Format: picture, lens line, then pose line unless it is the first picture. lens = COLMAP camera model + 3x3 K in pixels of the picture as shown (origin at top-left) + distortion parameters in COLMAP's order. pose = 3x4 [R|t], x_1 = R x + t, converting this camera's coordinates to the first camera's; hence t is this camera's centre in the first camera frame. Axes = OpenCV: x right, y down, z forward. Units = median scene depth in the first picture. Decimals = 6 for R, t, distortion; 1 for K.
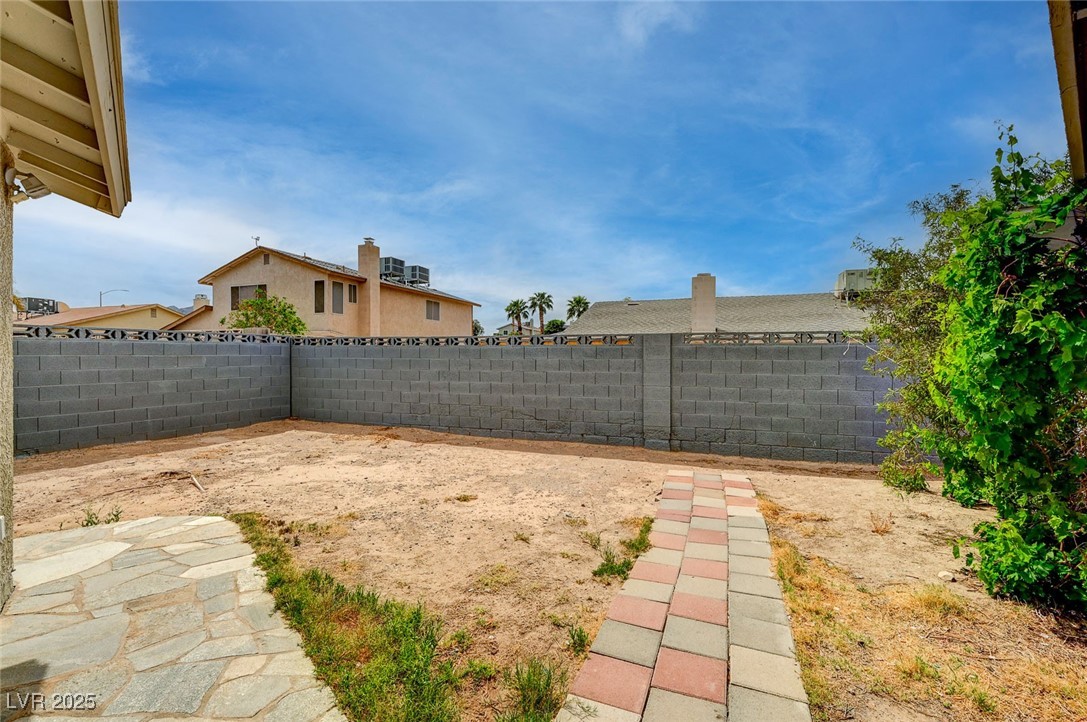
lens RADIAL K [[489.5, 0, 527.4], [0, 489.5, 357.8], [0, 0, 1]] dist [0.009413, 0.000669]
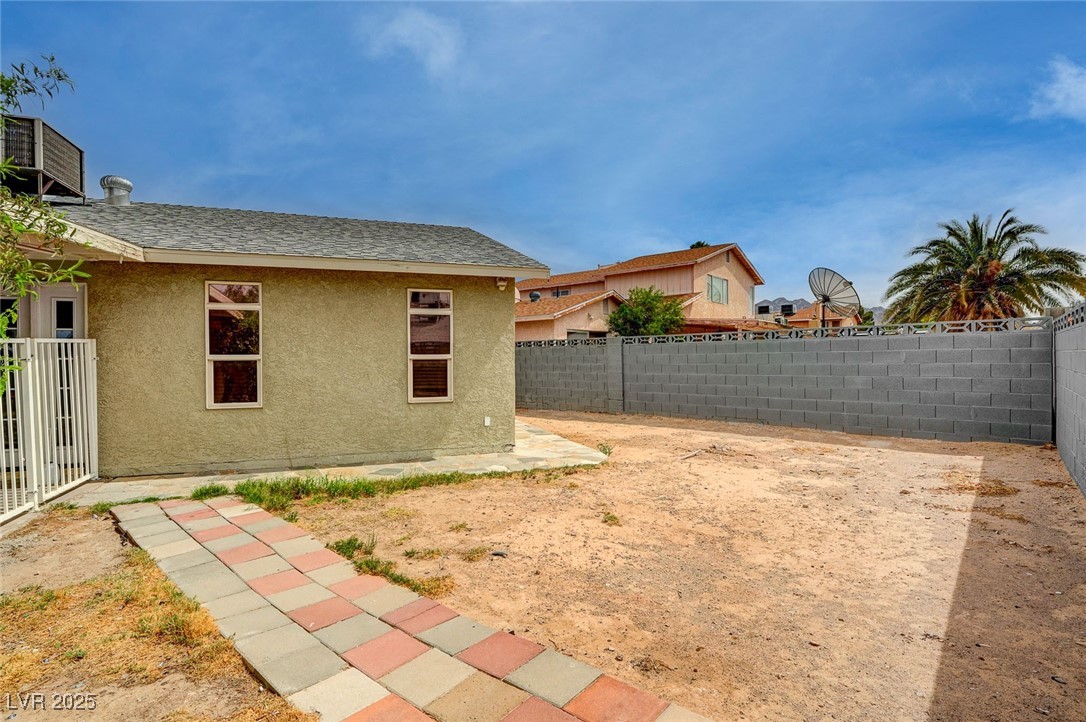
lens RADIAL K [[507.3, 0, 543.6], [0, 507.3, 365.4], [0, 0, 1]] dist [-0.003213, -0.000112]
pose [[-0.331339, 0.012704, -0.943426, 0.497812], [0.004047, 0.999919, 0.012044, 0.010297], [0.943503, 0.000173, -0.331364, 0.819888]]
